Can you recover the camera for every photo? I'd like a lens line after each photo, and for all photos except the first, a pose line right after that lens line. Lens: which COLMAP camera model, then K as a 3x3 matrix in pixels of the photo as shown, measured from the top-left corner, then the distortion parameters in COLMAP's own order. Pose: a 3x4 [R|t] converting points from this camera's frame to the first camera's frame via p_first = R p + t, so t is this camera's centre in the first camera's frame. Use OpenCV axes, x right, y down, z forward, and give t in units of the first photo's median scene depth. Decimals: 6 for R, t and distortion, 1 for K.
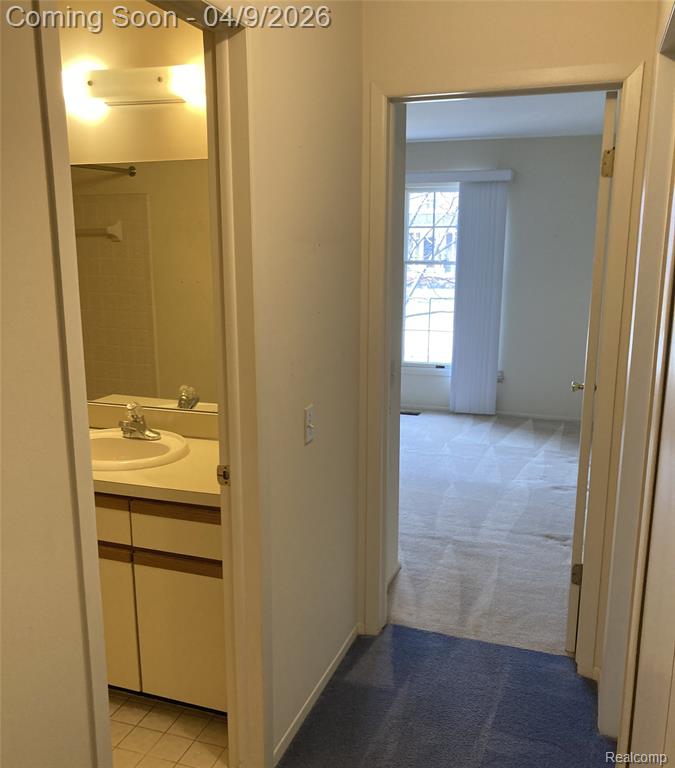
lens RADIAL K [[733.6, 0, 339.9], [0, 733.6, 384.5], [0, 0, 1]] dist [0.041016, 0.000000]
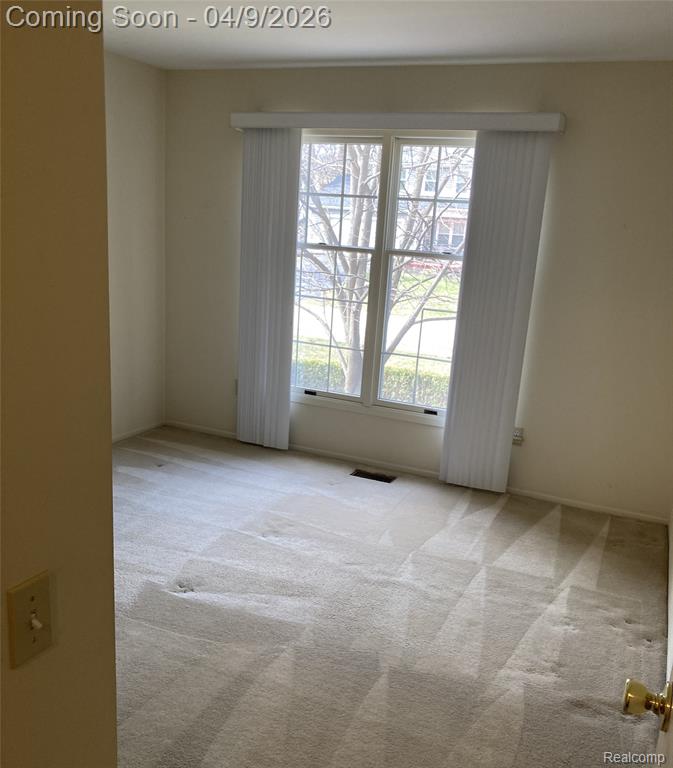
lens RADIAL K [[733.6, 0, 345.3], [0, 733.6, 399.1], [0, 0, 1]] dist [0.041016, 0.000000]
pose [[0.995253, 0.073732, -0.063525, 0.108708], [-0.070157, 0.995919, 0.056781, -0.073979], [0.067453, -0.052055, 0.996364, 0.351614]]
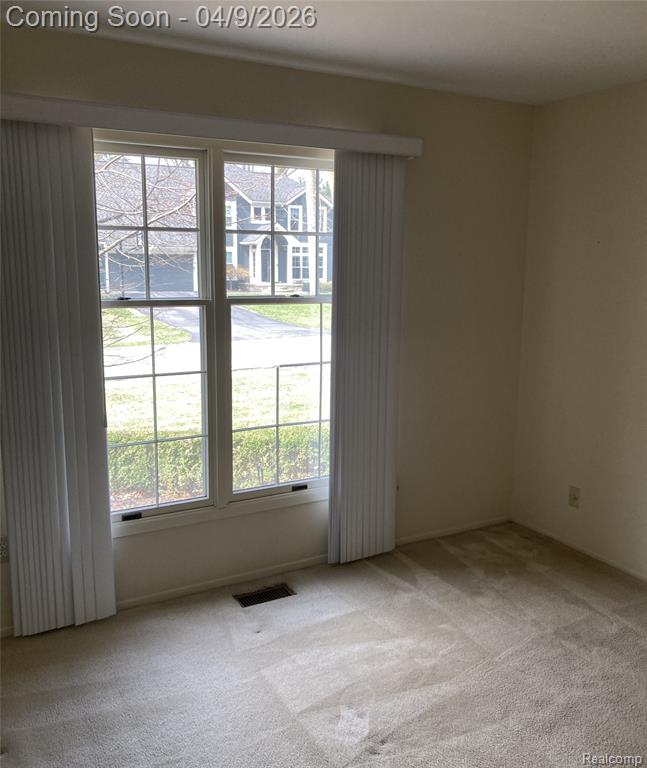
lens RADIAL K [[706.6, 0, 308.8], [0, 706.6, 369.8], [0, 0, 1]] dist [0.031035, 0.000000]
pose [[0.670895, -0.121798, 0.731481, -0.250553], [0.129607, 0.990495, 0.046054, -0.144939], [-0.730138, 0.063908, 0.680304, 0.682897]]
